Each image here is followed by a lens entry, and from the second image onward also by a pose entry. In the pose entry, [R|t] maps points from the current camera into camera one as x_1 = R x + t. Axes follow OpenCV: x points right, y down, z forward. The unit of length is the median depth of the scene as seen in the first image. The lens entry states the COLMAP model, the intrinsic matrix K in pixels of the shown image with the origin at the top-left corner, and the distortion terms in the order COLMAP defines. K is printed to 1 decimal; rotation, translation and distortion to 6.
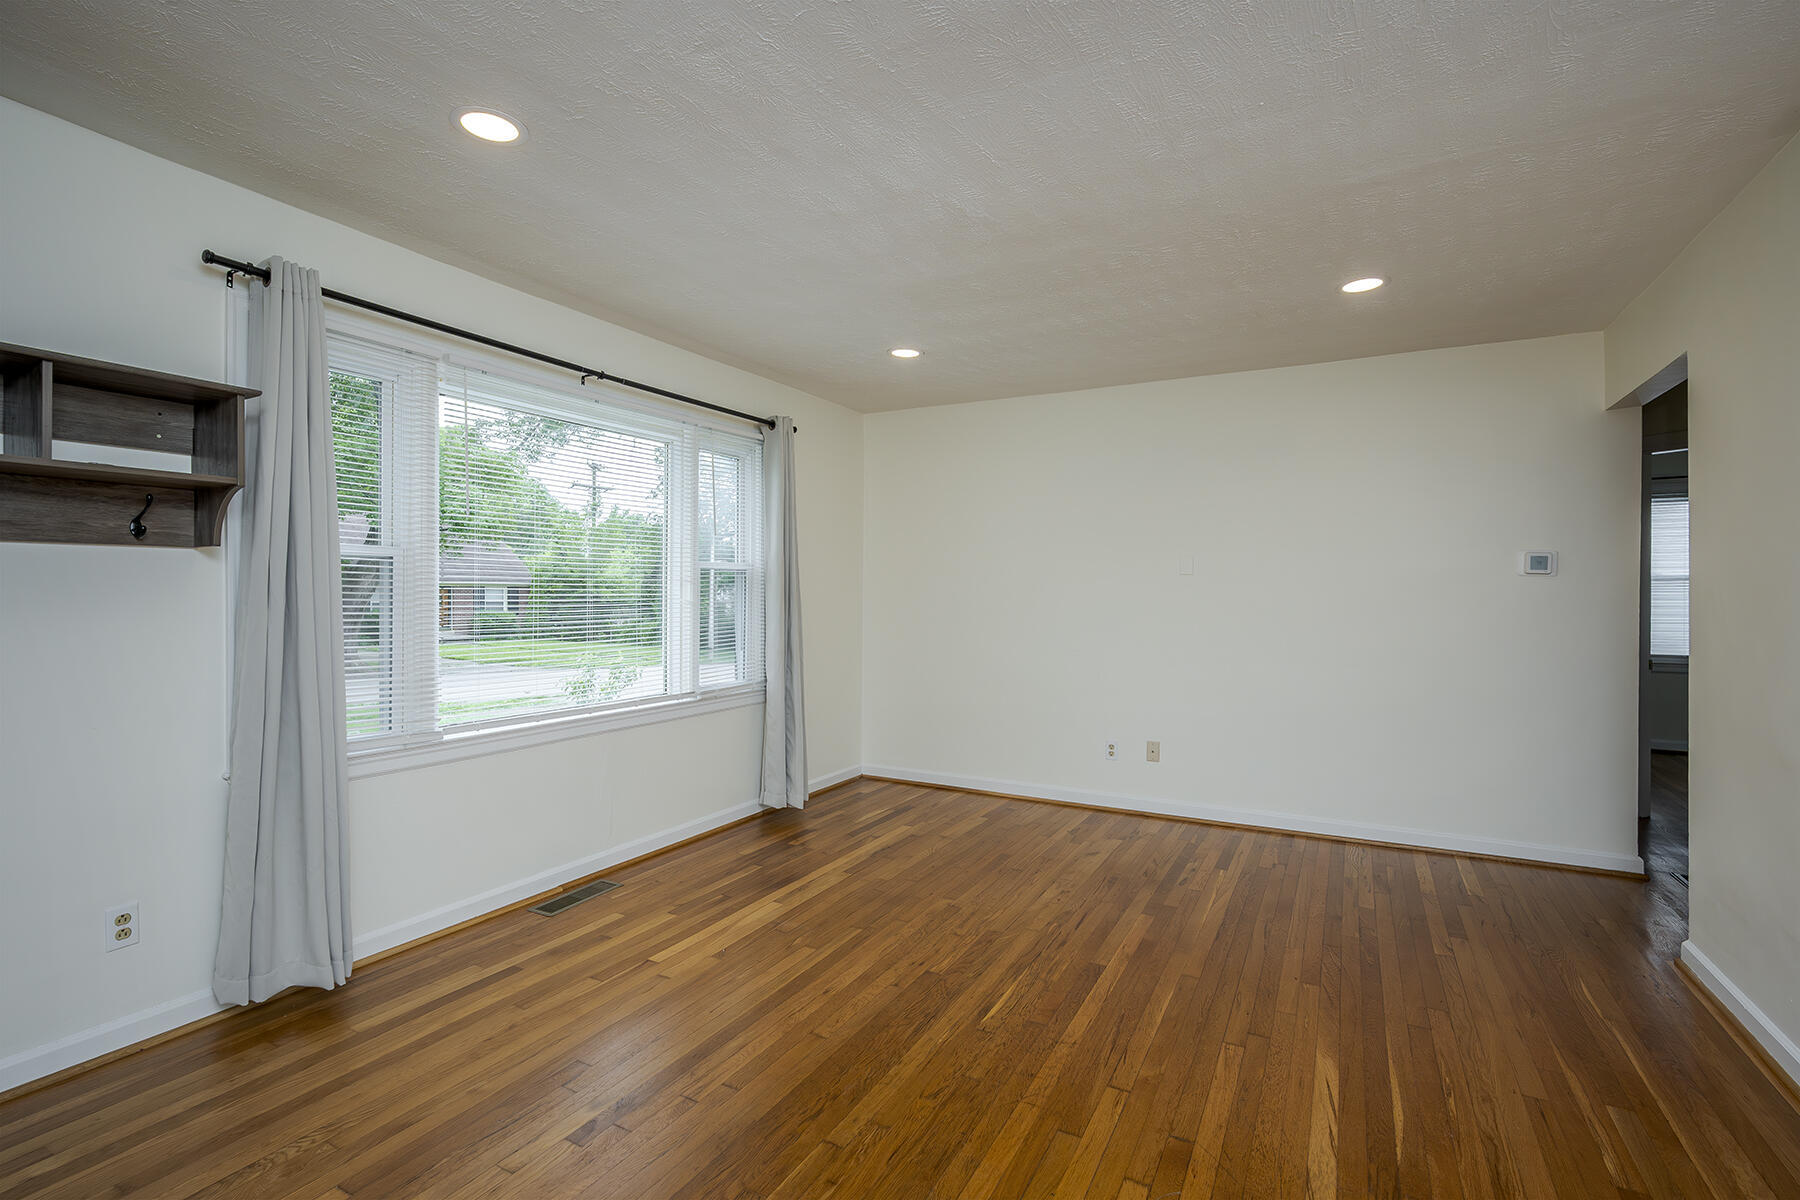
lens RADIAL K [[818.8, 0, 926.8], [0, 818.8, 598.9], [0, 0, 1]] dist [-0.005156, 0.002999]
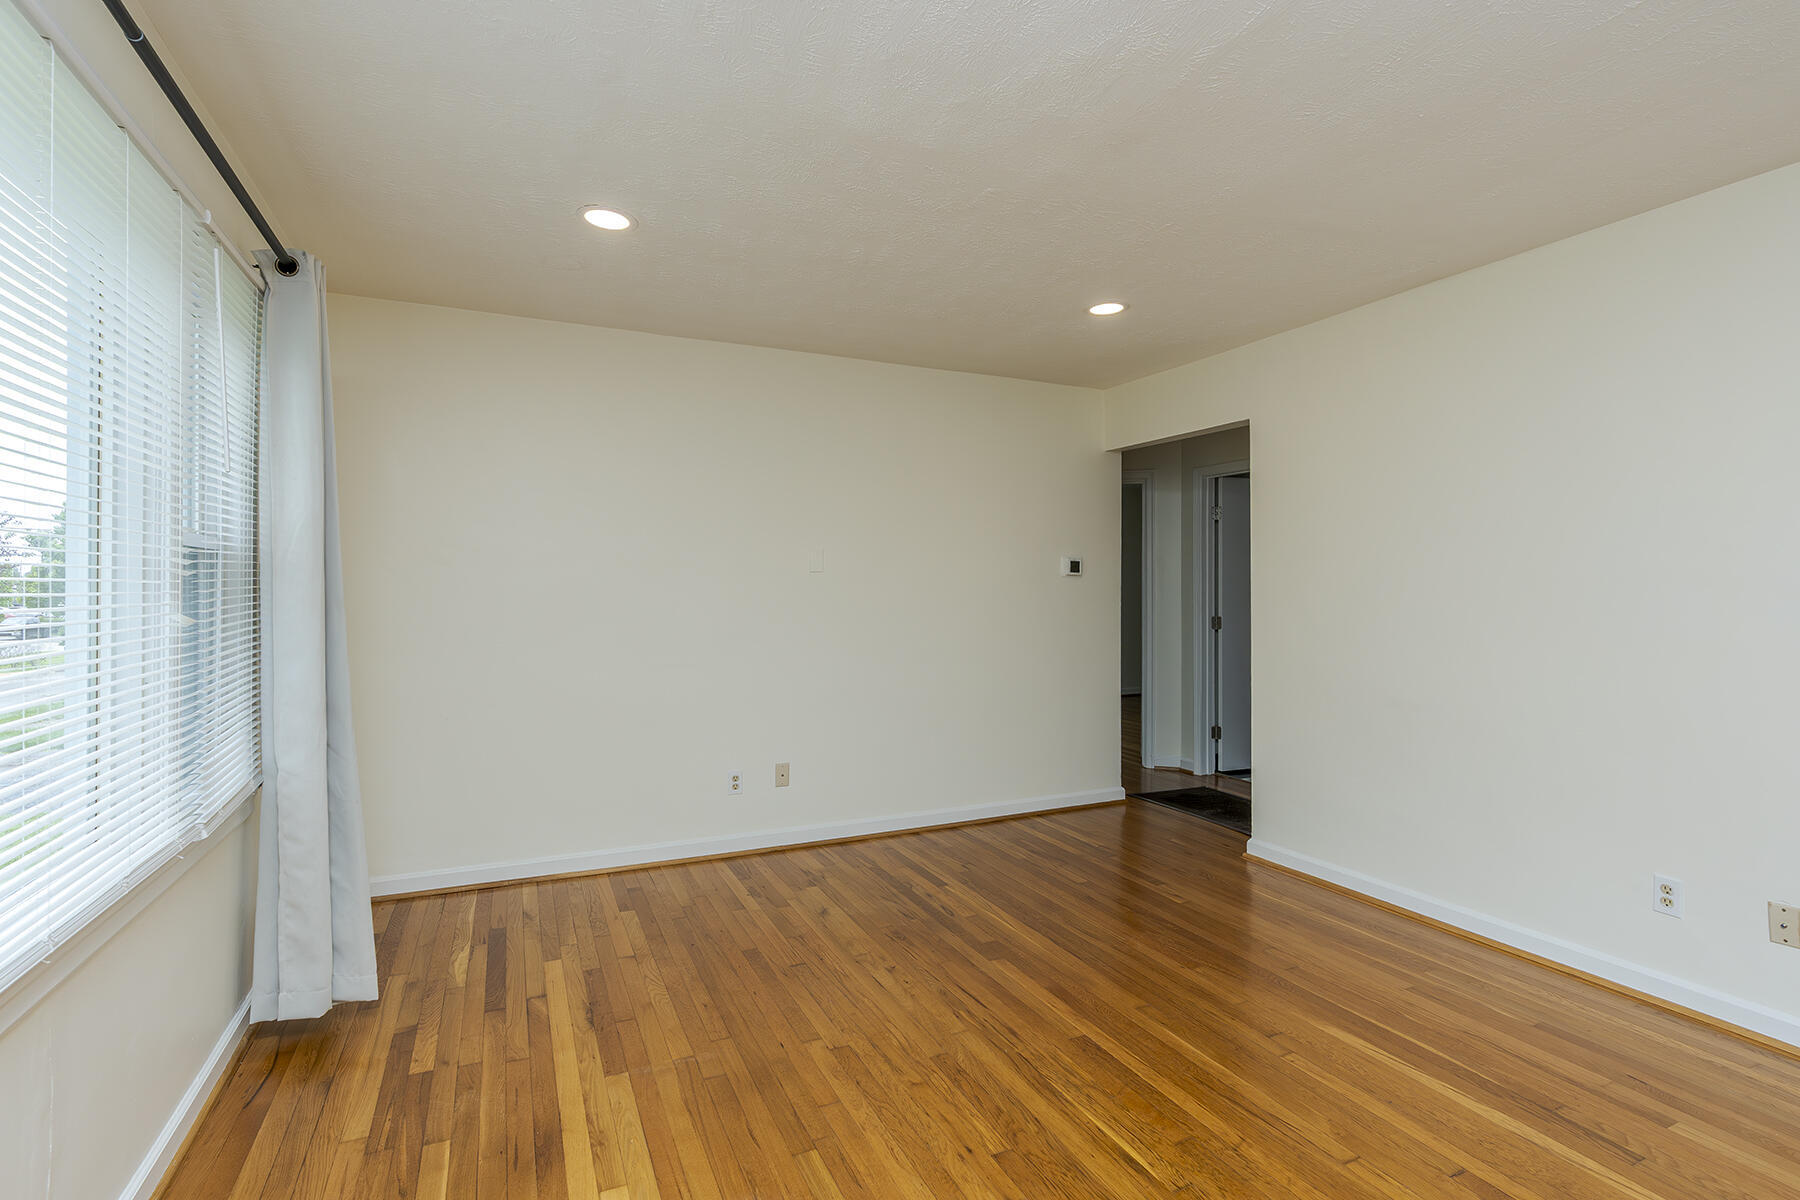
lens RADIAL K [[818.8, 0, 883.7], [0, 818.8, 589.4], [0, 0, 1]] dist [-0.005156, 0.002999]
pose [[0.622567, -0.005963, 0.782544, -0.417859], [0.010524, 0.999944, -0.000753, -0.012130], [-0.782496, 0.008705, 0.622595, 0.457619]]
